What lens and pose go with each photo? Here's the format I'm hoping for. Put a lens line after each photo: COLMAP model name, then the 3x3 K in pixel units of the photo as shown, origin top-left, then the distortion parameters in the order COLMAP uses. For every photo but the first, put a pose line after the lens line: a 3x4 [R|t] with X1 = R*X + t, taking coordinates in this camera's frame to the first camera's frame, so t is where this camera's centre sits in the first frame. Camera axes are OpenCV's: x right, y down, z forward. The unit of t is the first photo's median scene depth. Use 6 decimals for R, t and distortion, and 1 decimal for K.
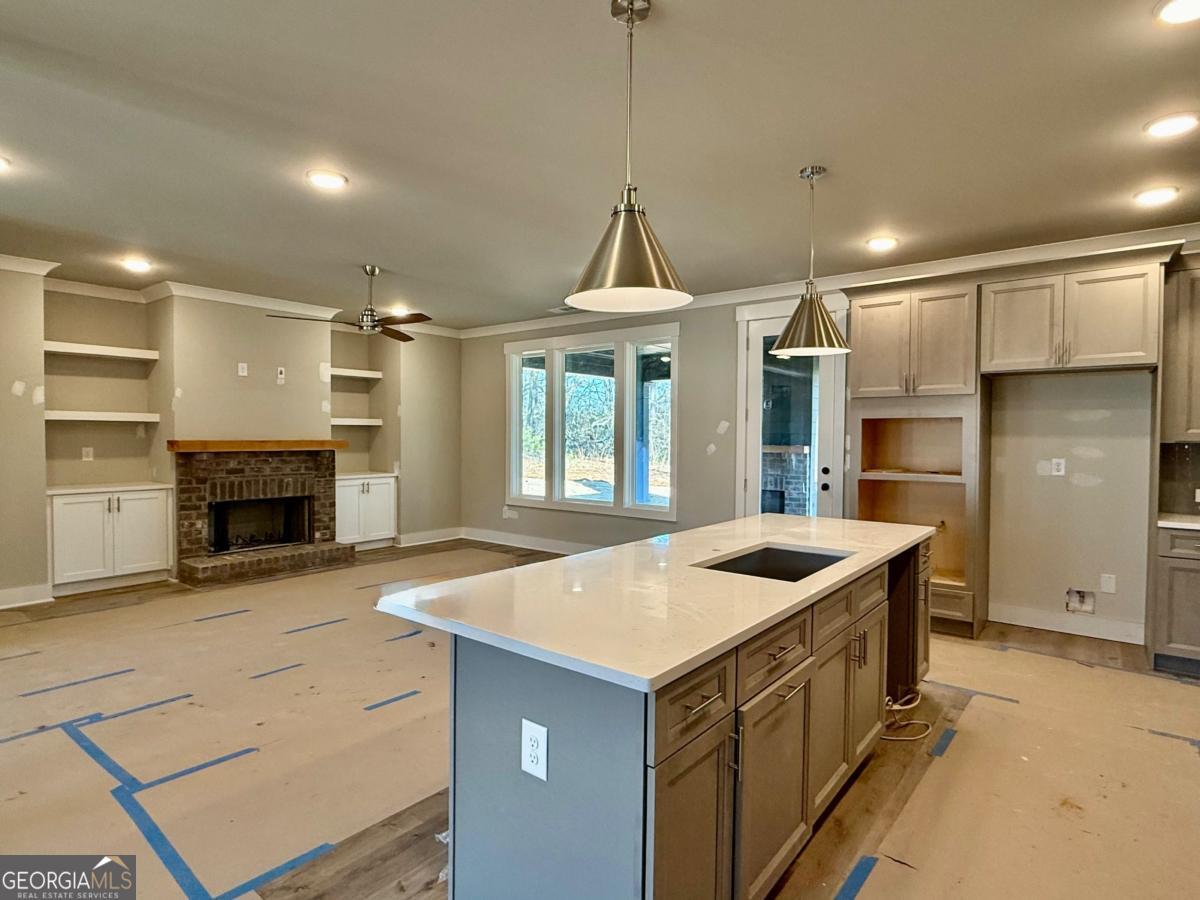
lens RADIAL K [[635.6, 0, 602.7], [0, 635.6, 450.2], [0, 0, 1]] dist [-0.003667, -0.000297]
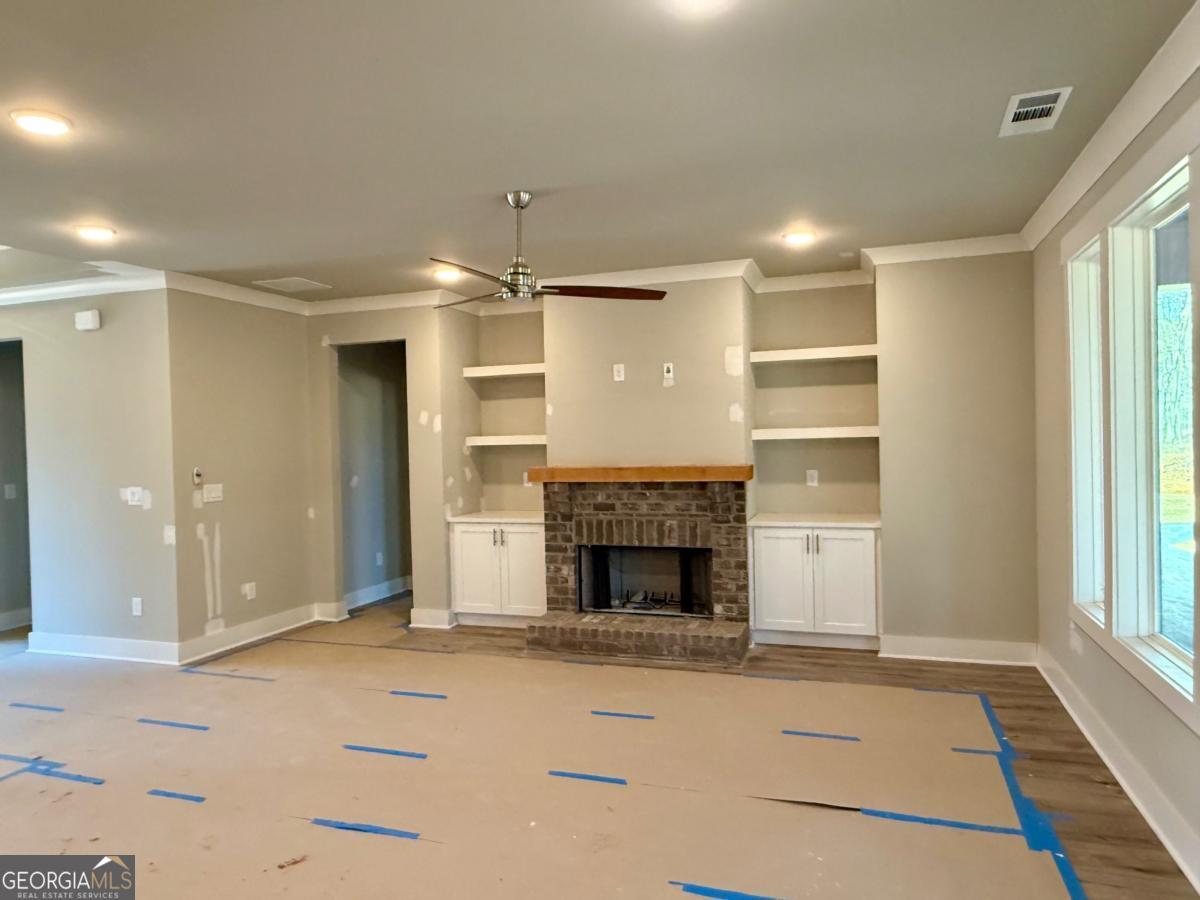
lens RADIAL K [[773.3, 0, 601.9], [0, 773.3, 443.2], [0, 0, 1]] dist [0.000934, -0.000804]
pose [[0.336657, -0.013760, -0.941527, 0.296553], [-0.000508, 0.999890, -0.014795, -0.029570], [0.941627, 0.005459, 0.336613, 0.672962]]
